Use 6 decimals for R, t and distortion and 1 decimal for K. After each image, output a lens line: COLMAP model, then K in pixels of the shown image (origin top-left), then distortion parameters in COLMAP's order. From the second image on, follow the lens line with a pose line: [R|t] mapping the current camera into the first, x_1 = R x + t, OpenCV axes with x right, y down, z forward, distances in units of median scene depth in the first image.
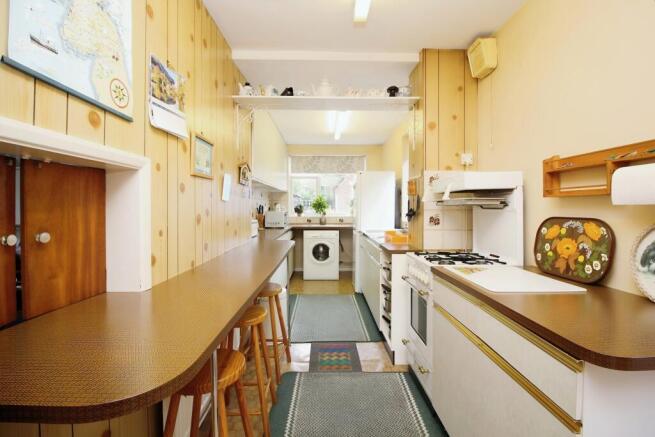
lens RADIAL K [[306.5, 0, 328.0], [0, 306.5, 213.2], [0, 0, 1]] dist [-0.015626, -0.001985]
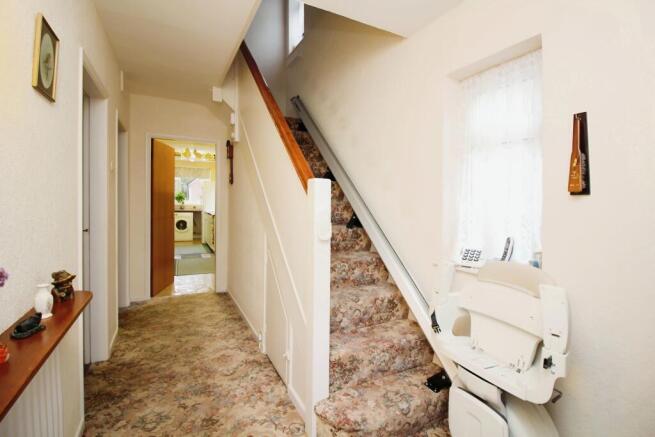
lens RADIAL K [[306.5, 0, 326.5], [0, 306.5, 218.3], [0, 0, 1]] dist [-0.015626, -0.001985]
pose [[0.898959, 0.002831, 0.438024, -0.042190], [-0.023101, 0.998894, 0.040954, 0.000379], [-0.437423, -0.046935, 0.898030, -0.876795]]
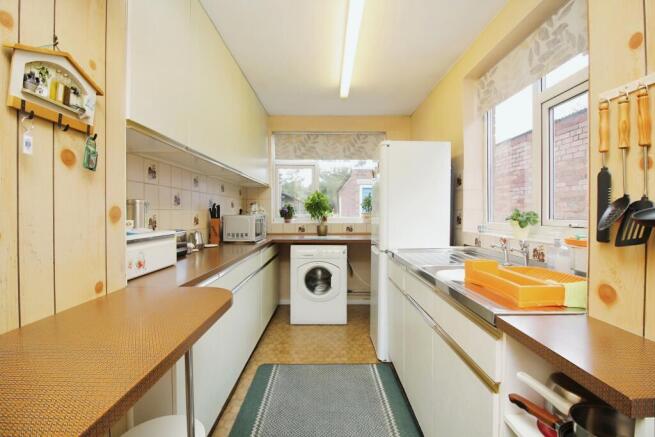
lens RADIAL K [[306.5, 0, 326.3], [0, 306.5, 215.8], [0, 0, 1]] dist [-0.015626, -0.001985]
pose [[0.999846, -0.000669, -0.017526, 0.004078], [0.000426, 0.999903, -0.013888, 0.004303], [0.017534, 0.013879, 0.999750, 0.363989]]
